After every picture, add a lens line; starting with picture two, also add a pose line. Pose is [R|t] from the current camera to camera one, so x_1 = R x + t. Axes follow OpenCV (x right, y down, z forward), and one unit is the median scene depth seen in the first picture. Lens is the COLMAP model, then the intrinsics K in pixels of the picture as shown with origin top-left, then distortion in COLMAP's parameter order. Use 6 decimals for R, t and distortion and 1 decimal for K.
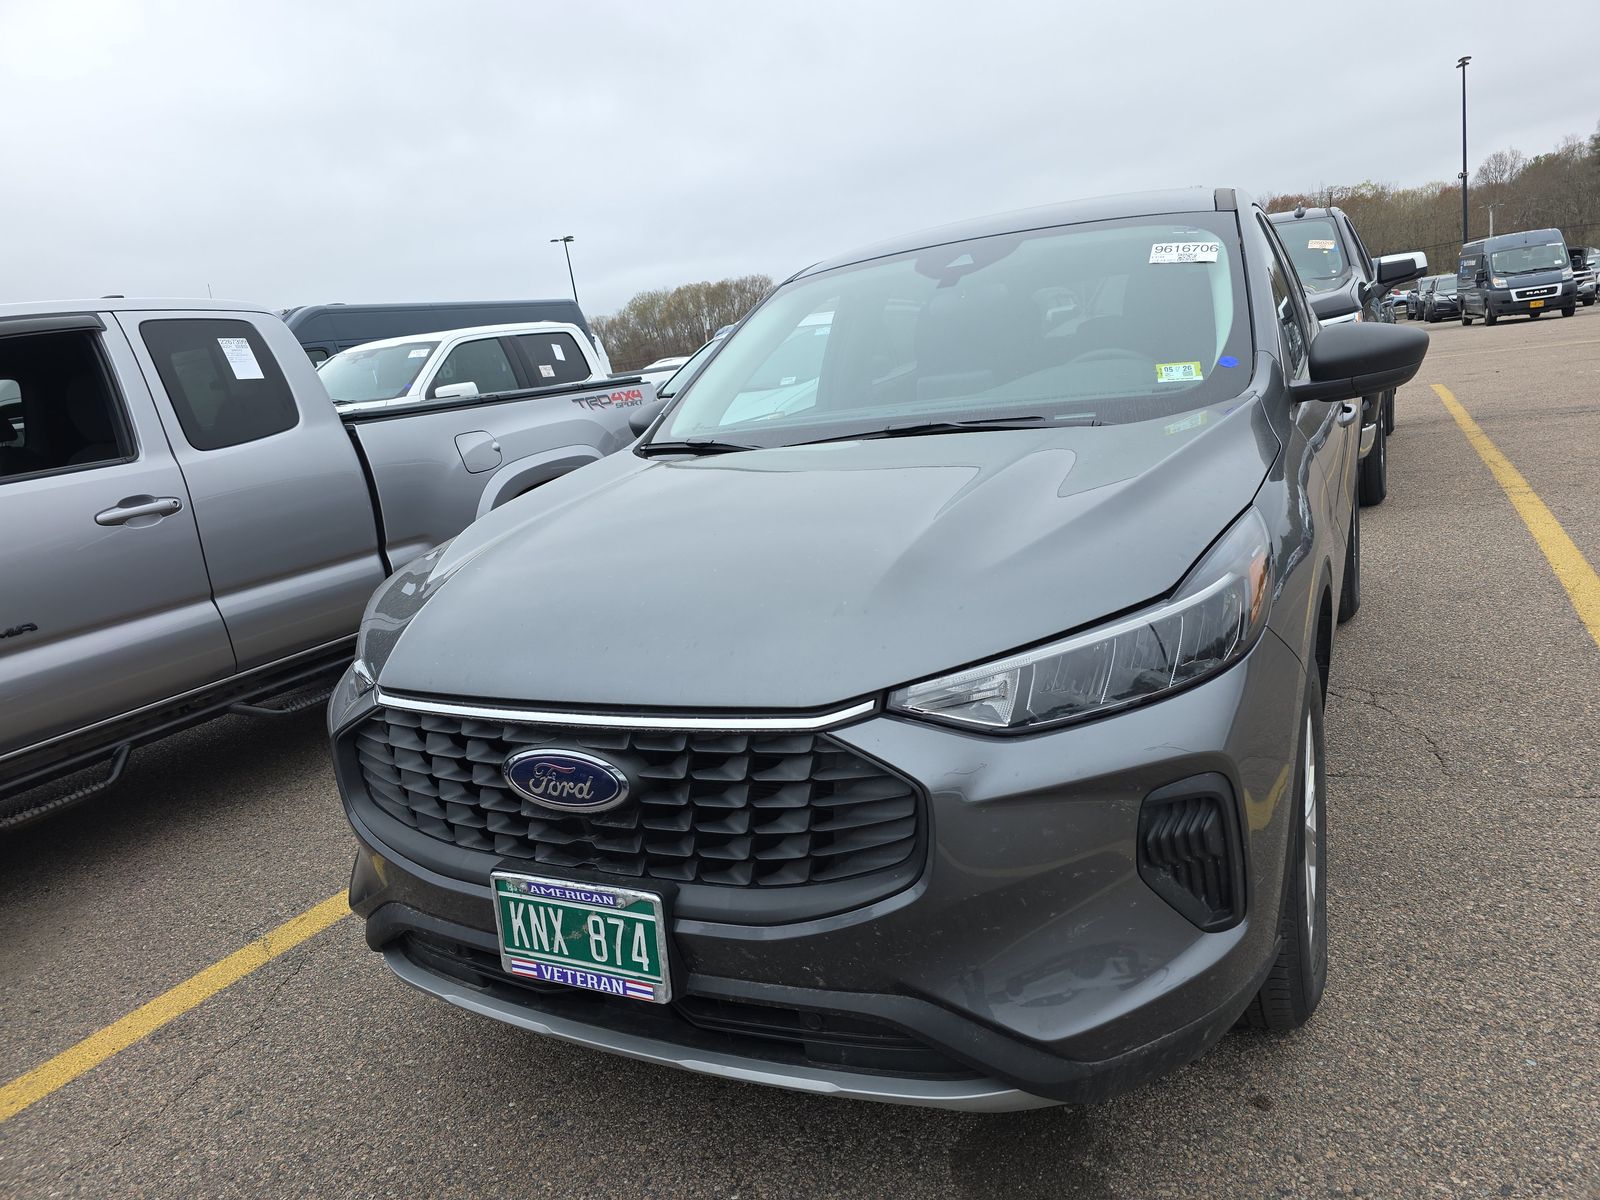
lens RADIAL K [[1084.6, 0, 800.0], [0, 1084.6, 600.0], [0, 0, 1]] dist [0.049030, -0.037204]
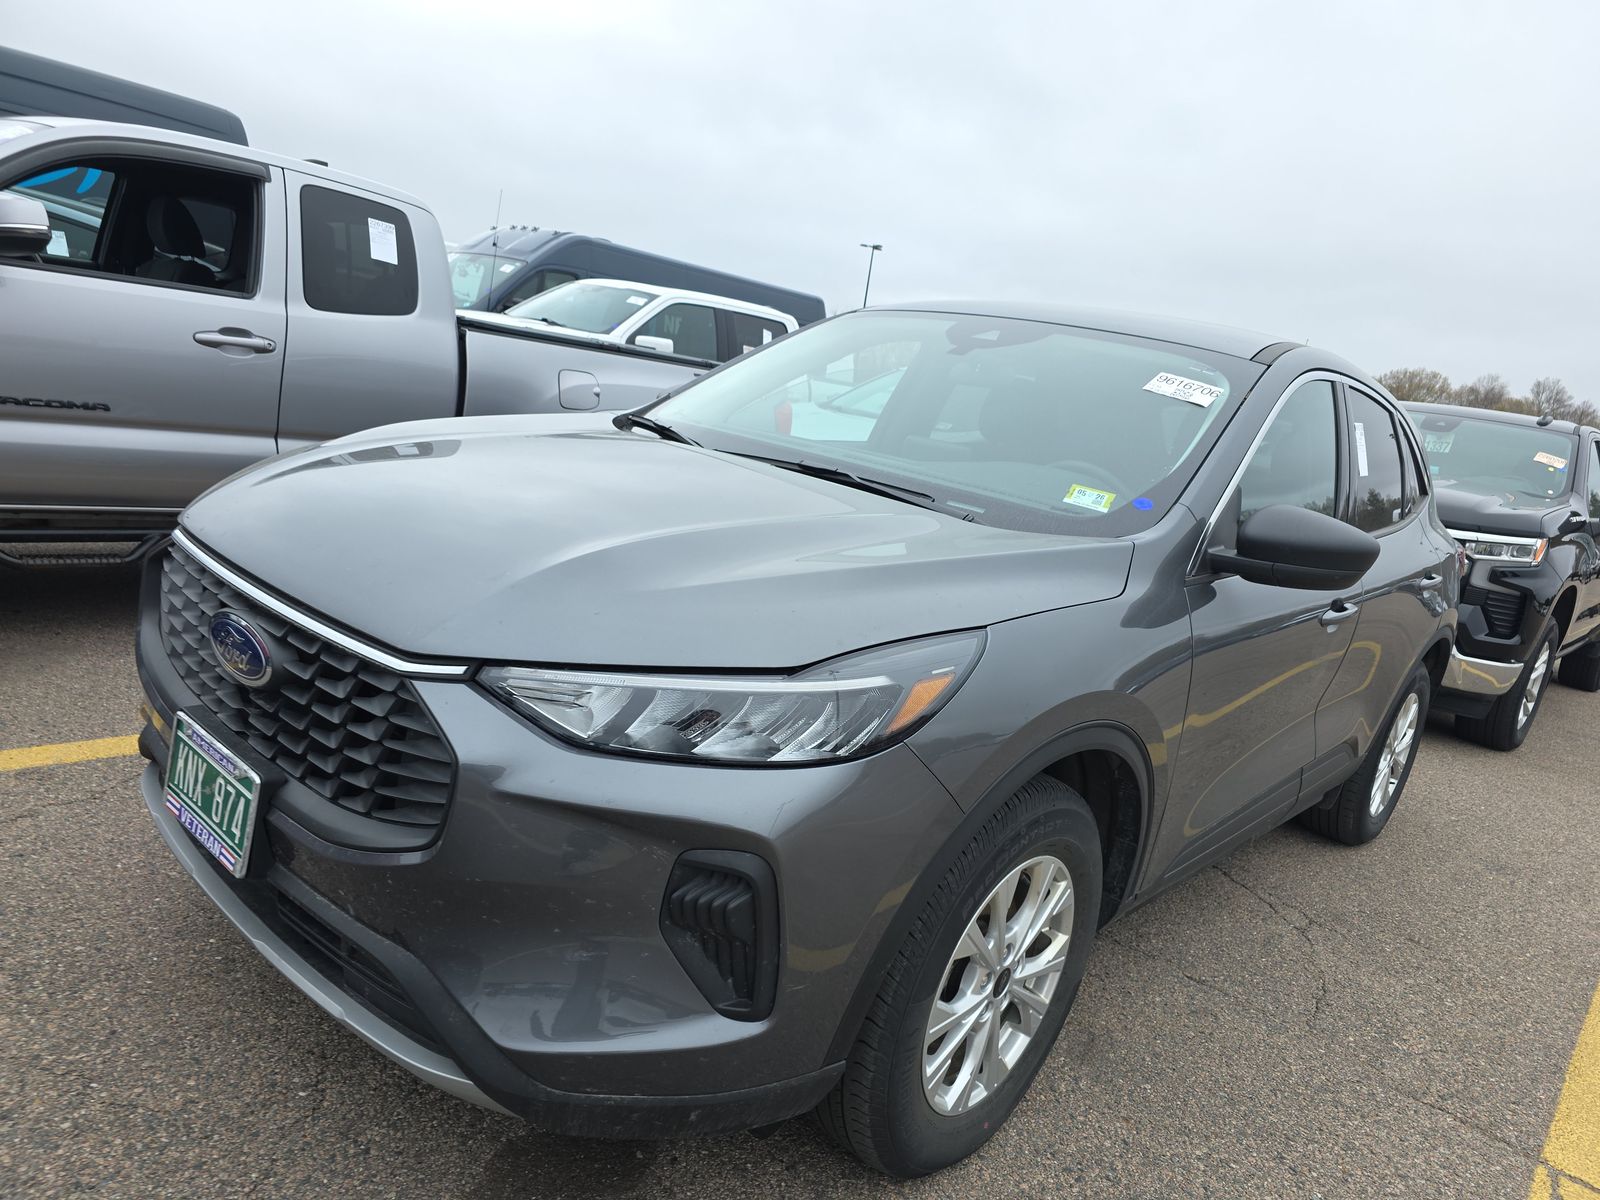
lens RADIAL K [[1083.3, 0, 801.1], [0, 1083.3, 603.3], [0, 0, 1]] dist [0.049305, -0.040842]
pose [[0.925907, 0.330080, -0.183693, 0.294460], [-0.333980, 0.942525, 0.010204, -0.044125], [0.176504, 0.051902, 0.982931, 0.025407]]
